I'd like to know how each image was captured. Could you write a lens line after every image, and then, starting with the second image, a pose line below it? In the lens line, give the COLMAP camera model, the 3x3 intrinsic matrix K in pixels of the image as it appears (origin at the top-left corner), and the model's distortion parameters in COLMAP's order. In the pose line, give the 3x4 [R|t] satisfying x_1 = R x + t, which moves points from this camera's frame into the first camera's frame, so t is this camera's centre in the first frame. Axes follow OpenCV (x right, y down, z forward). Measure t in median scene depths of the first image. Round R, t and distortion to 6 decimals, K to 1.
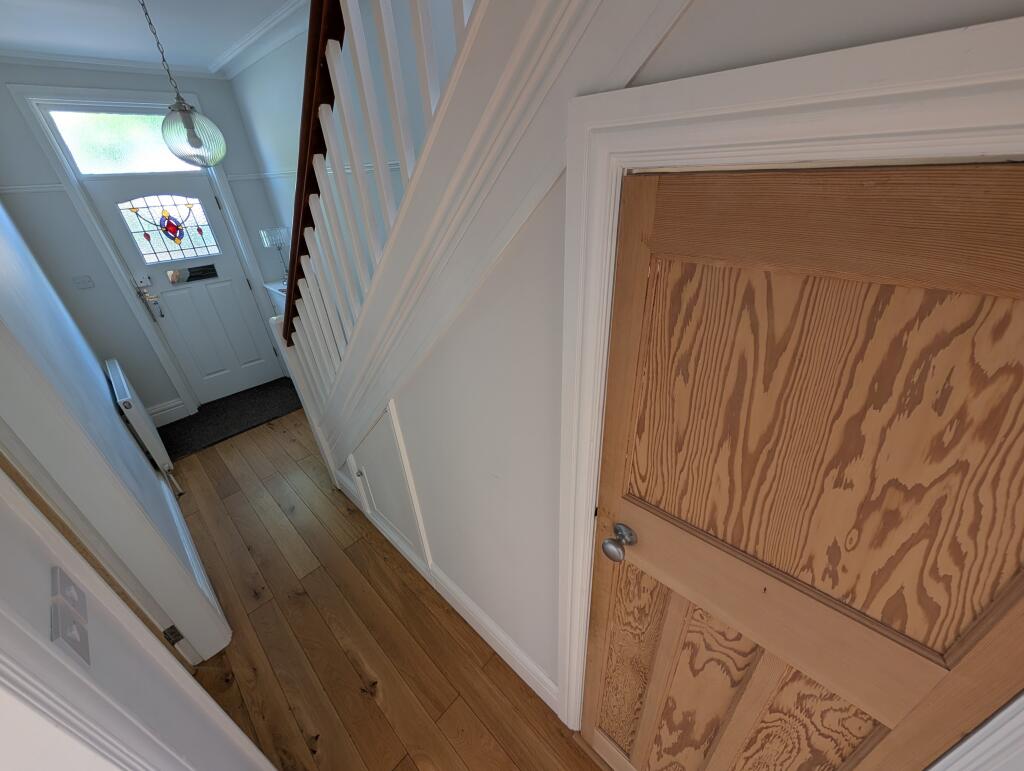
lens RADIAL K [[387.8, 0, 515.4], [0, 387.8, 388.4], [0, 0, 1]] dist [0.000710, 0.000159]
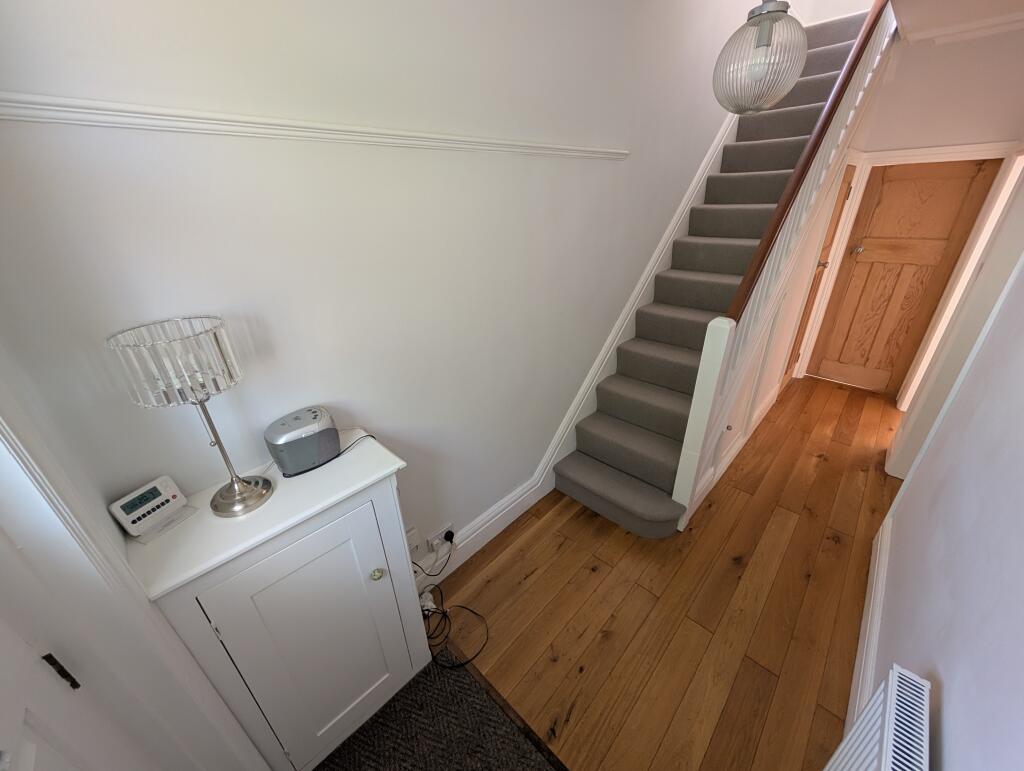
lens RADIAL K [[387.8, 0, 515.4], [0, 387.8, 388.4], [0, 0, 1]] dist [0.000710, 0.000159]
pose [[0.008169, -0.394748, 0.918753, -1.590092], [0.520074, 0.786421, 0.333266, -0.640651], [-0.854082, 0.475097, 0.211722, 1.423268]]
